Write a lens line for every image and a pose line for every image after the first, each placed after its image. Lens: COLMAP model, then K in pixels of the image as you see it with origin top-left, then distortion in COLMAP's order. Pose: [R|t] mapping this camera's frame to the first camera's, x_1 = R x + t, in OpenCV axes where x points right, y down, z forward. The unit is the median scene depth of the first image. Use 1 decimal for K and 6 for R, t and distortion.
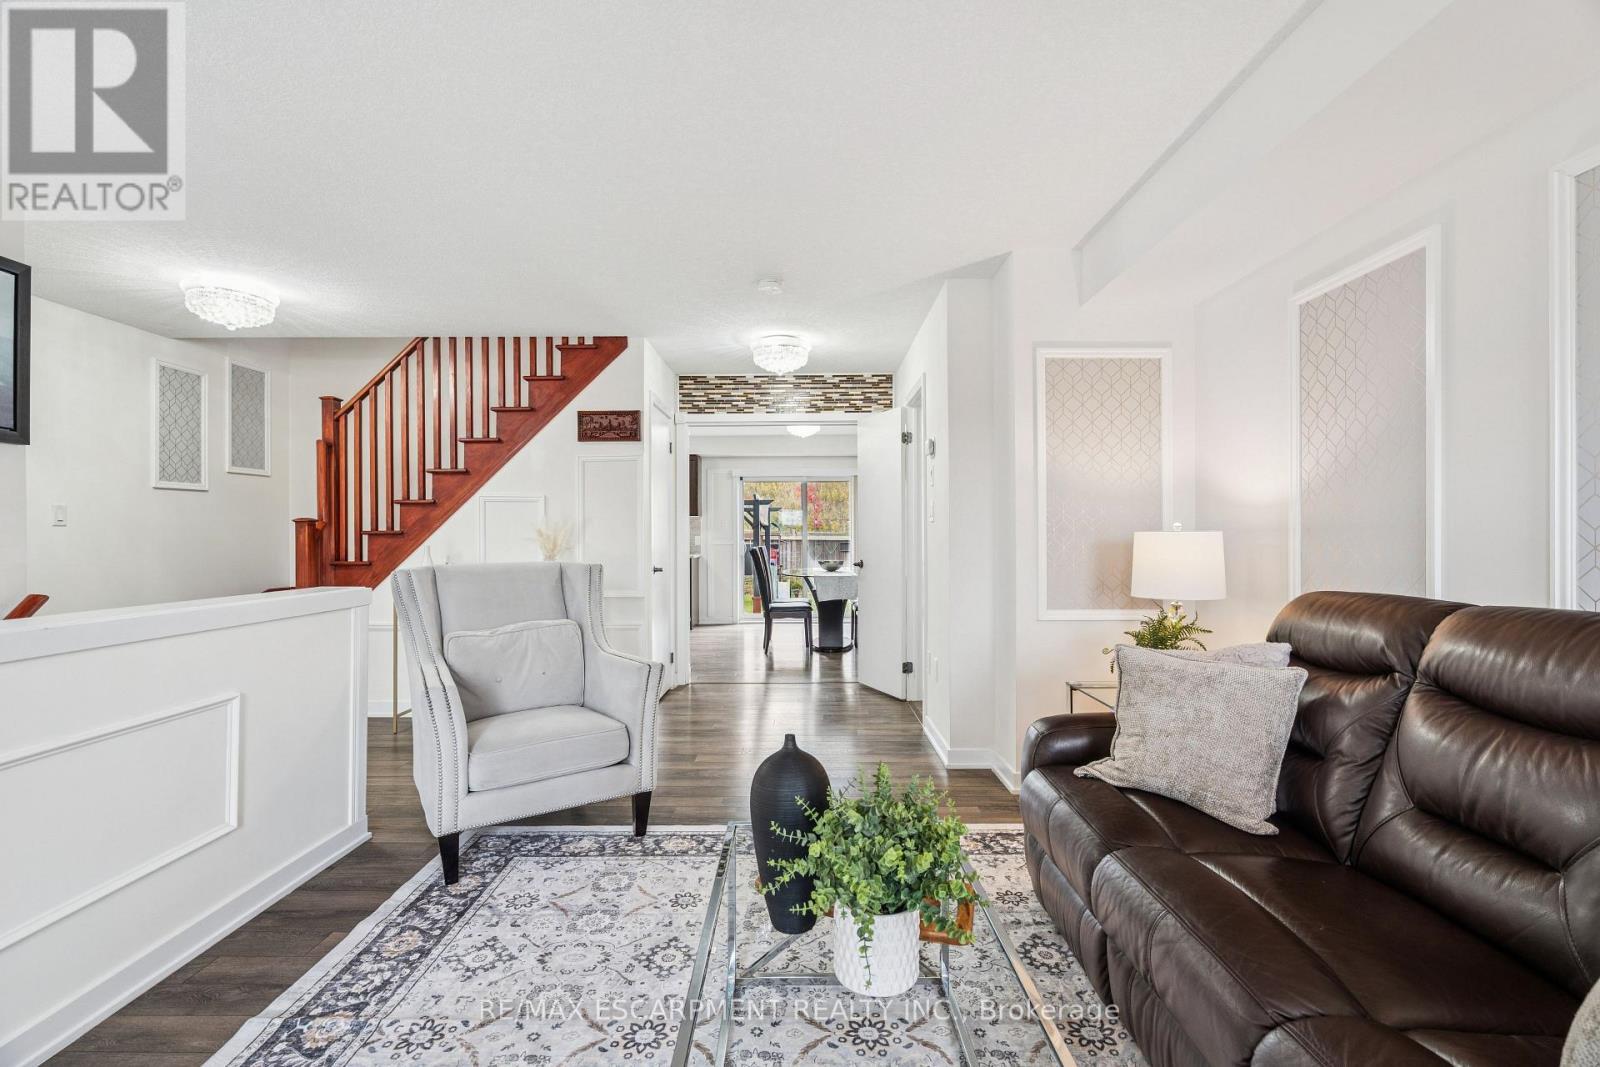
lens RADIAL K [[728.4, 0, 756.2], [0, 728.4, 541.3], [0, 0, 1]] dist [-0.001476, 0.002644]
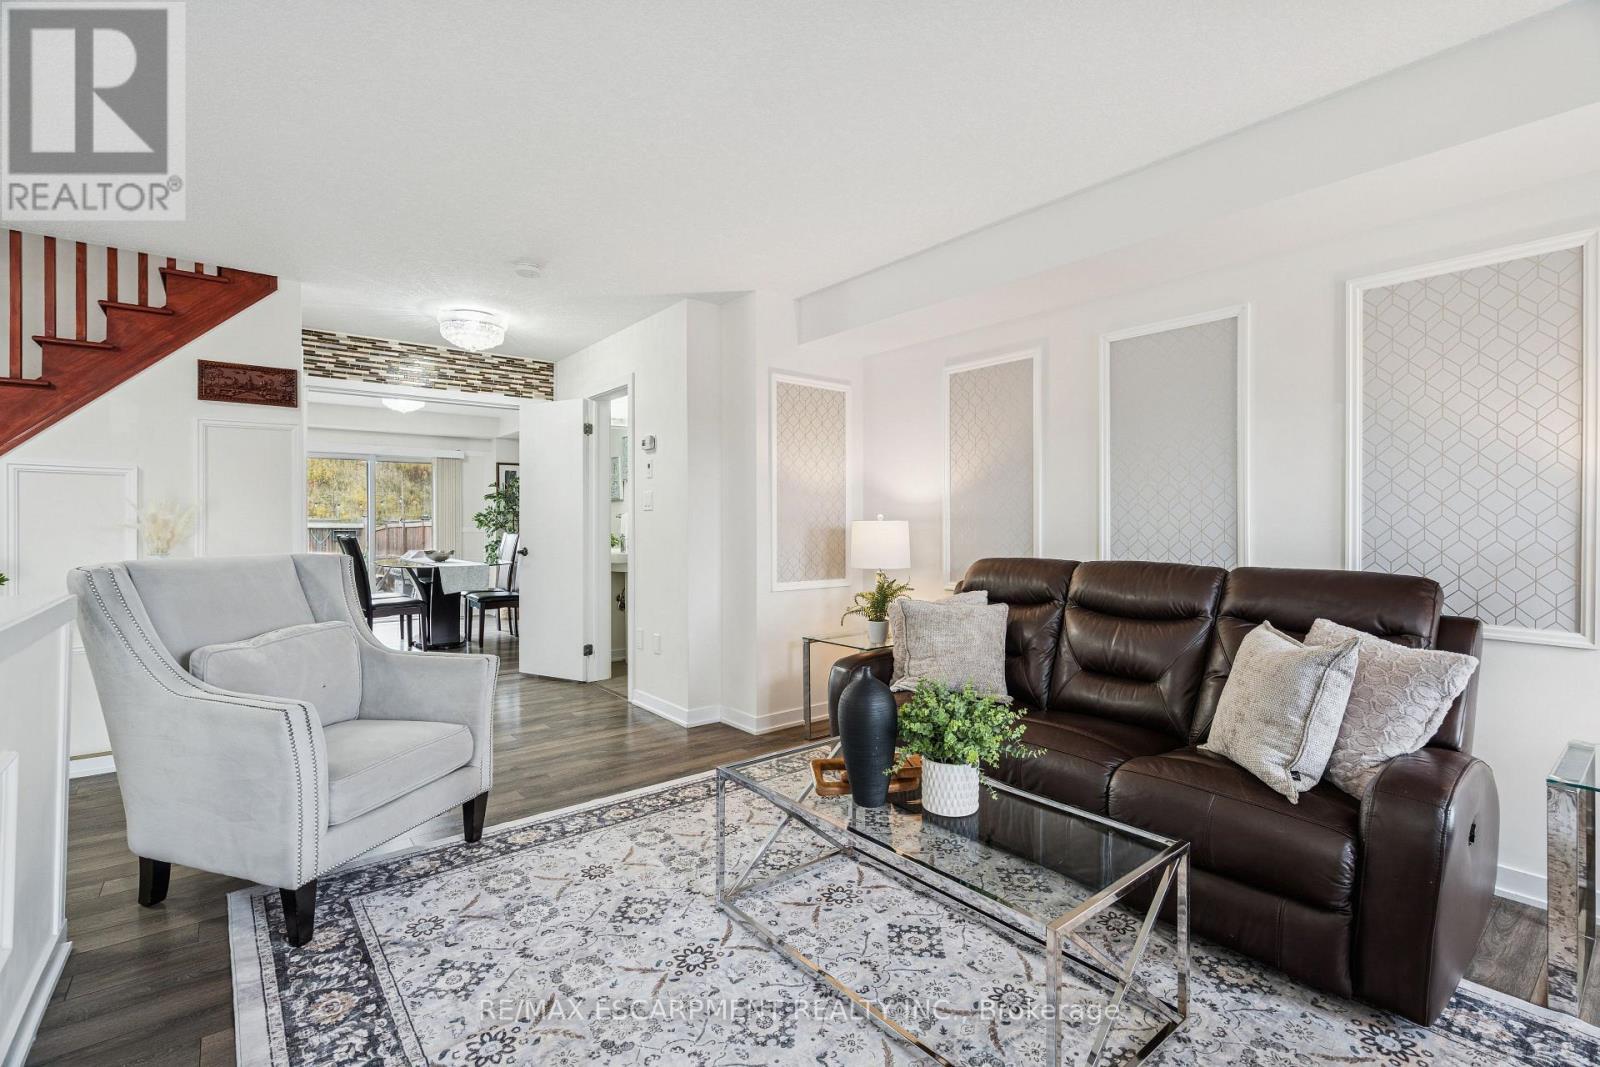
lens RADIAL K [[728.4, 0, 802.6], [0, 728.4, 528.4], [0, 0, 1]] dist [-0.001476, 0.002644]
pose [[0.774701, -0.001937, 0.632325, -0.421621], [0.002456, 0.999997, 0.000054, 0.000930], [-0.632323, 0.001511, 0.774703, 0.002752]]
